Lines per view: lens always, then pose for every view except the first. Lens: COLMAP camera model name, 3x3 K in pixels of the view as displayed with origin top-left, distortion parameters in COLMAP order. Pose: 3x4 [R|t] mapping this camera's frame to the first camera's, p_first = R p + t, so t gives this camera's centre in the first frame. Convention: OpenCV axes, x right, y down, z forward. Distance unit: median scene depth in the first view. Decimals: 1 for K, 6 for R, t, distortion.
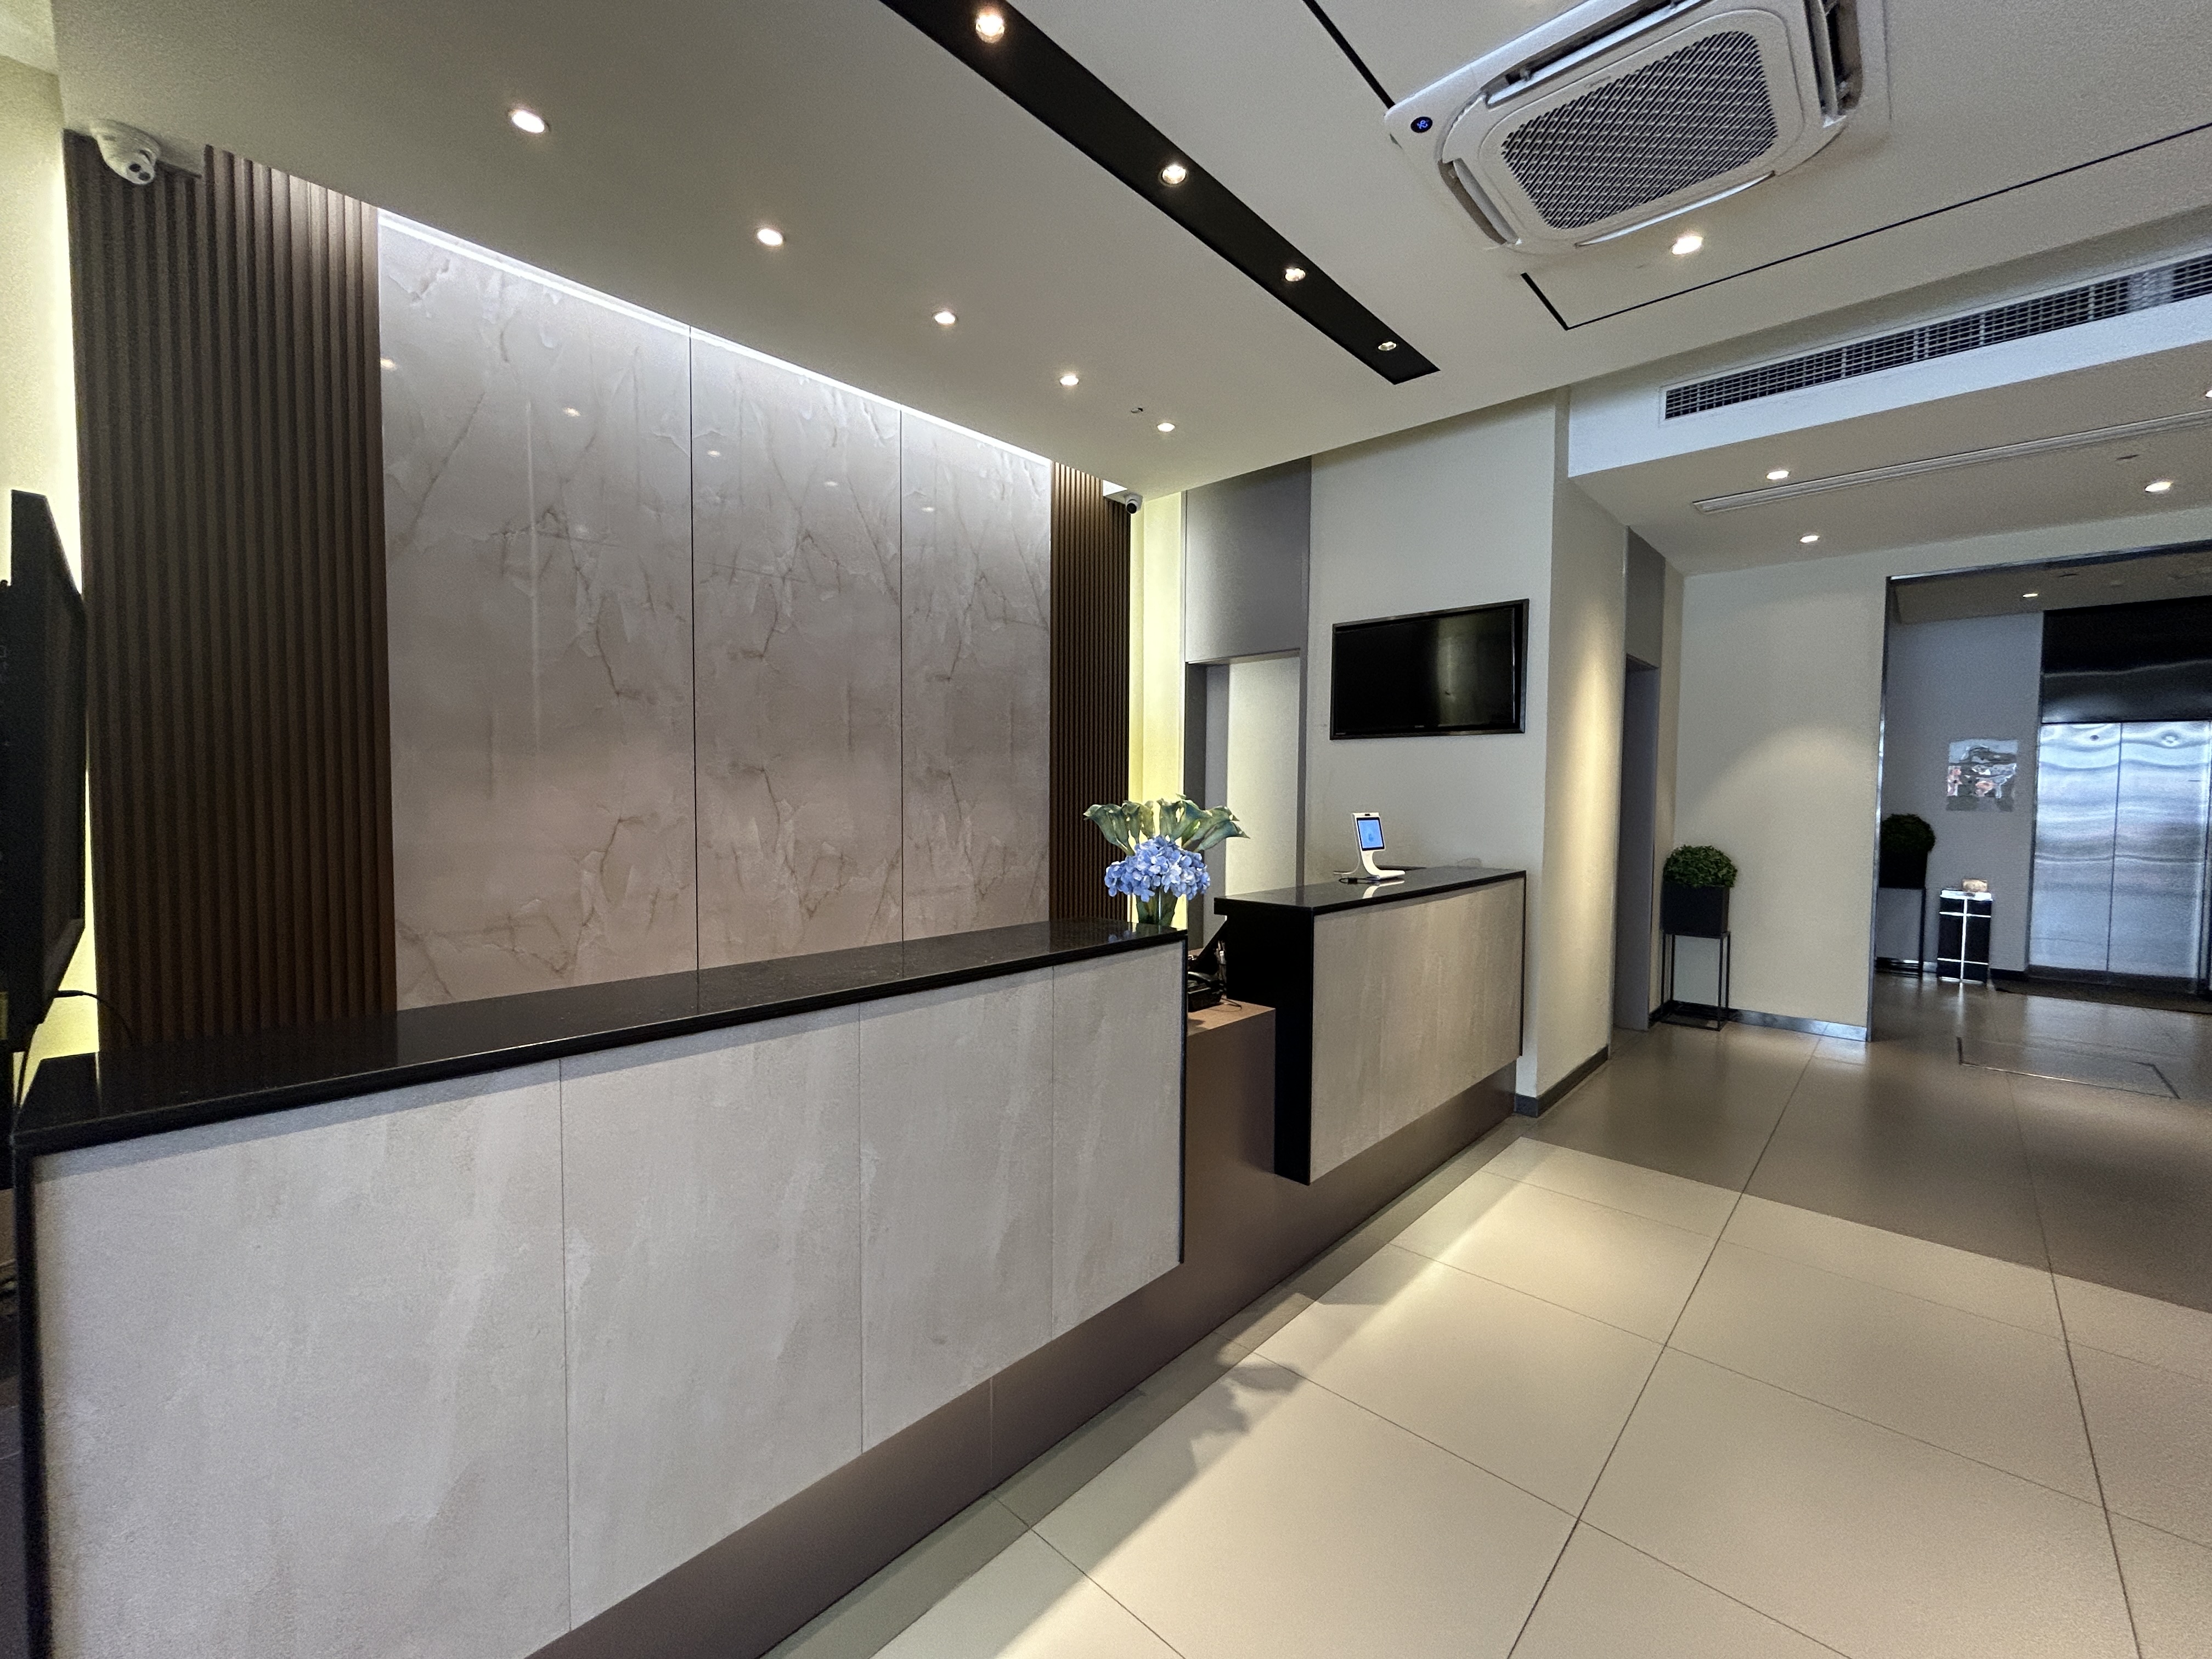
lens RADIAL K [[899.7, 0, 1106.0], [0, 899.7, 829.5], [0, 0, 1]] dist [-0.000154, -0.000025]
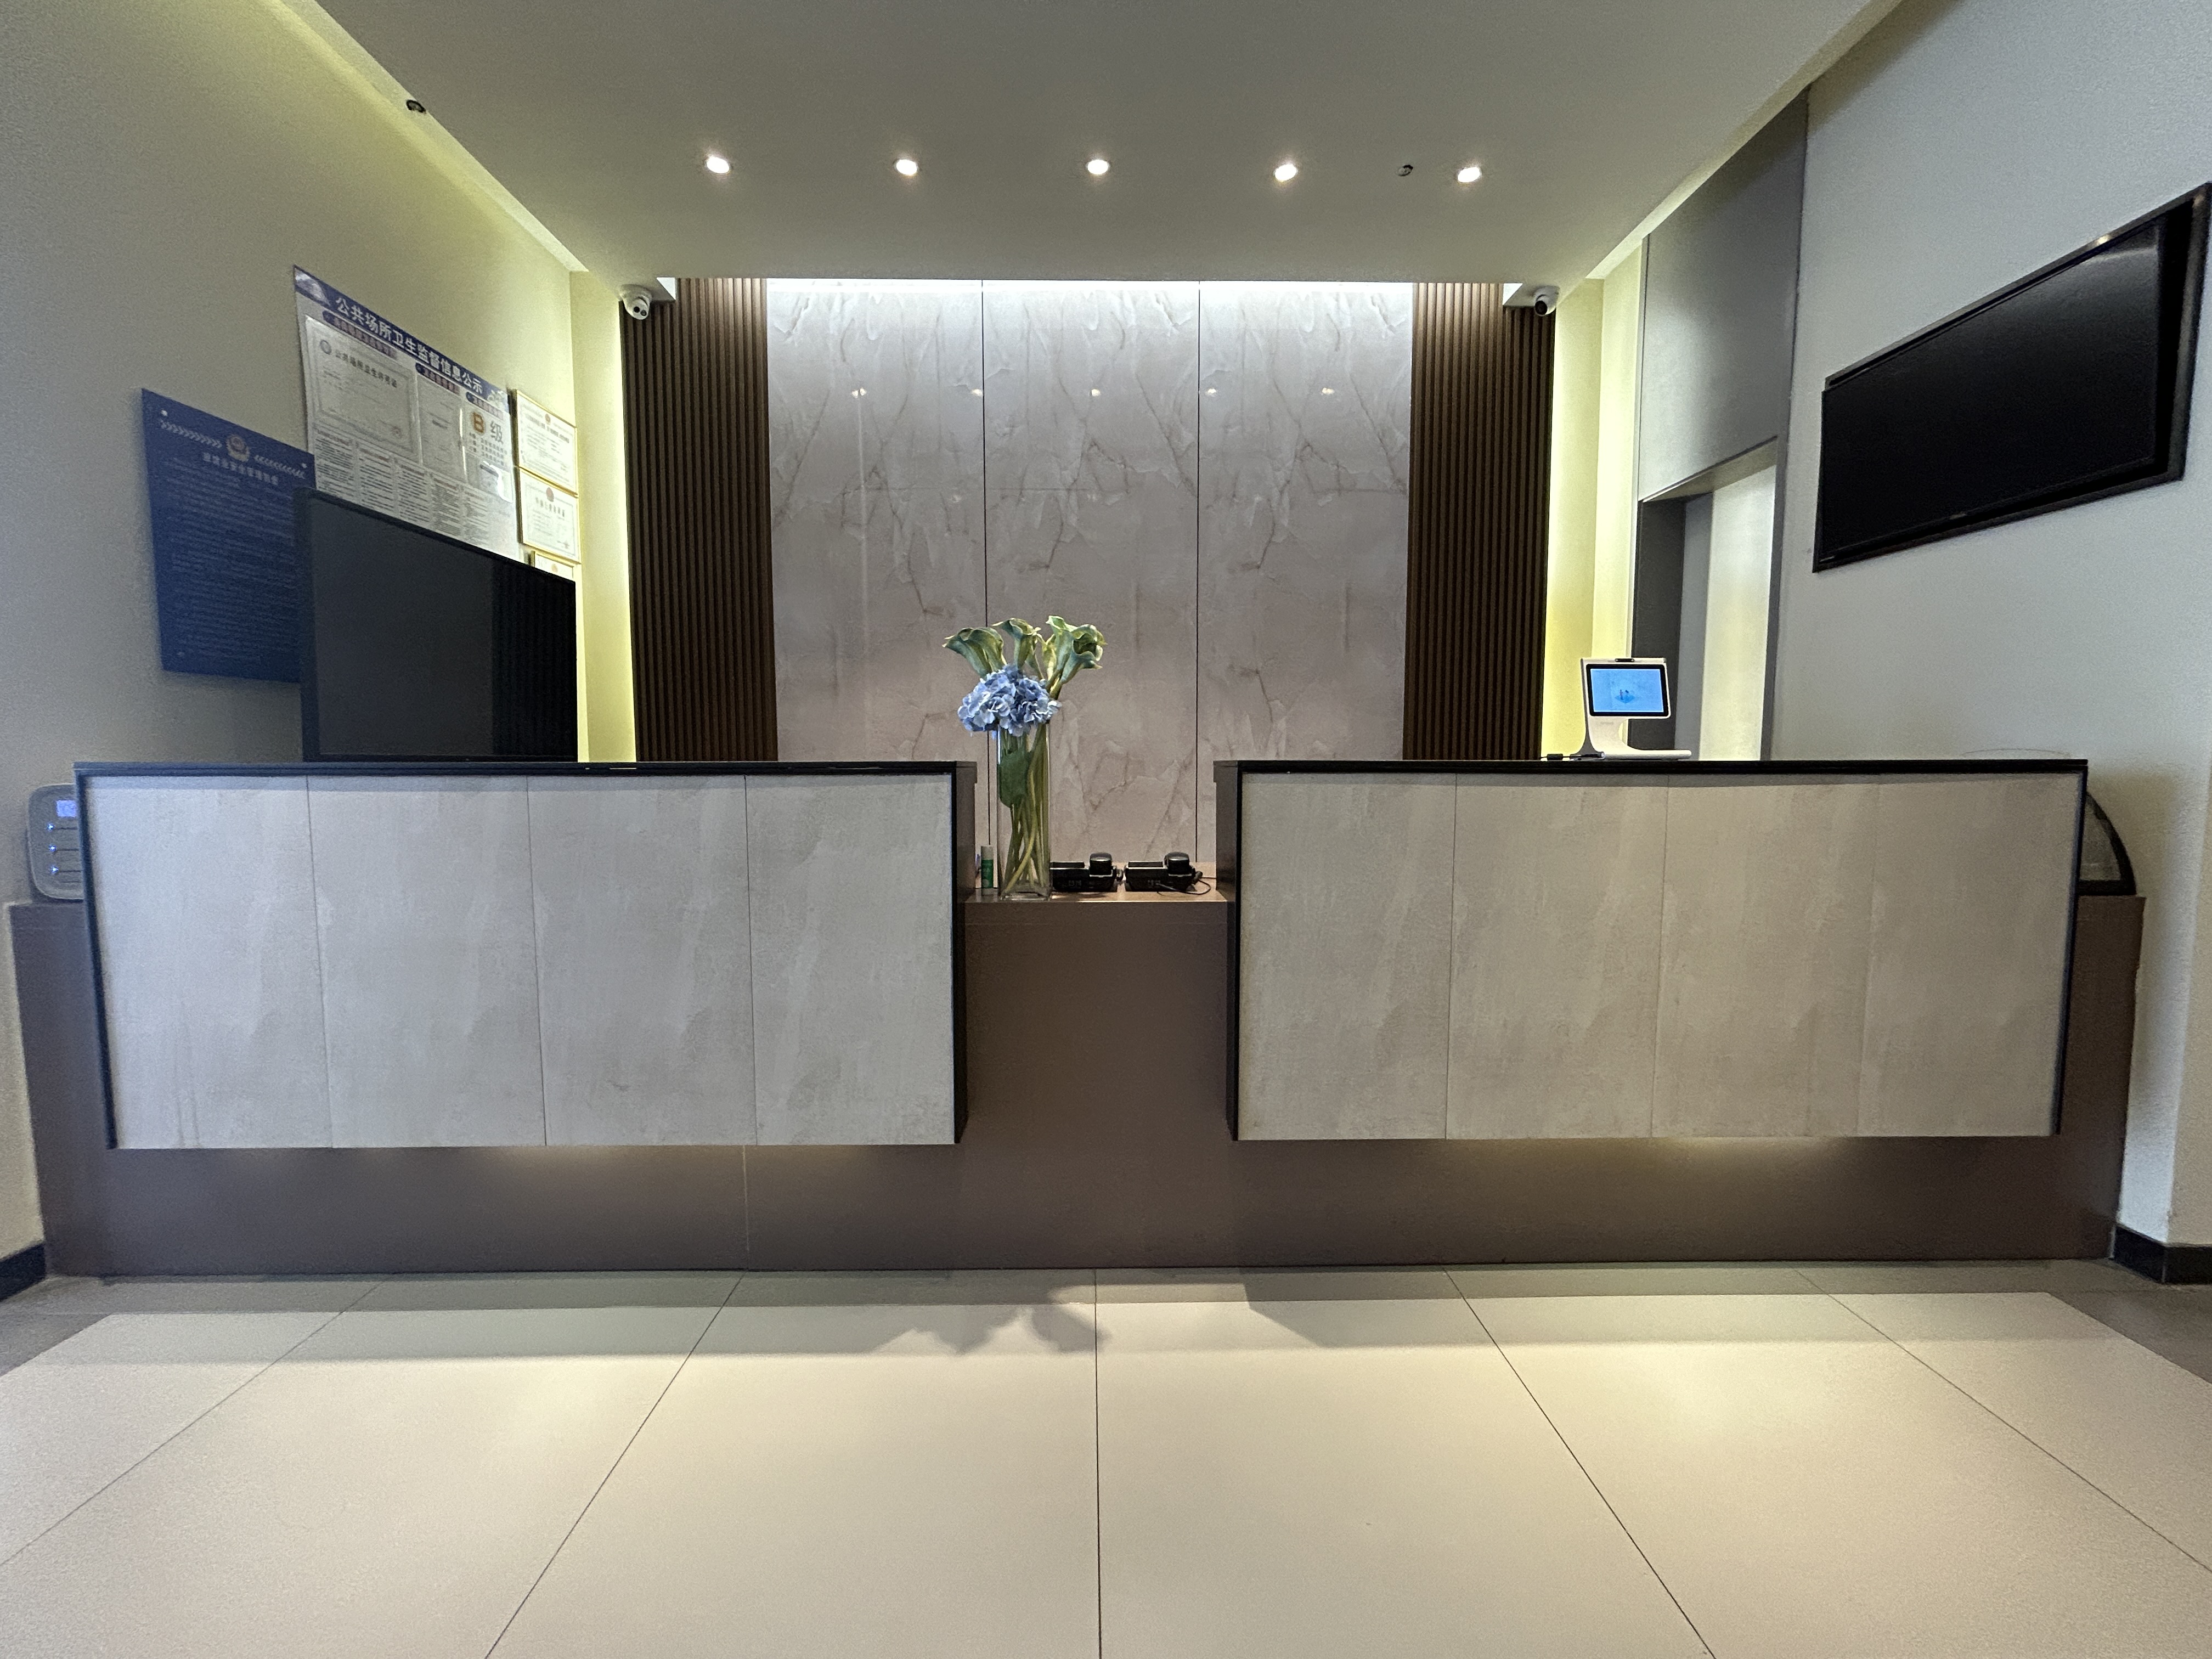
lens RADIAL K [[899.7, 0, 1106.0], [0, 899.7, 829.5], [0, 0, 1]] dist [-0.000154, -0.000025]
pose [[0.693721, 0.047762, -0.718658, 0.482392], [-0.024956, 0.998794, 0.042289, 0.081002], [0.719811, -0.011402, 0.694077, 0.299773]]
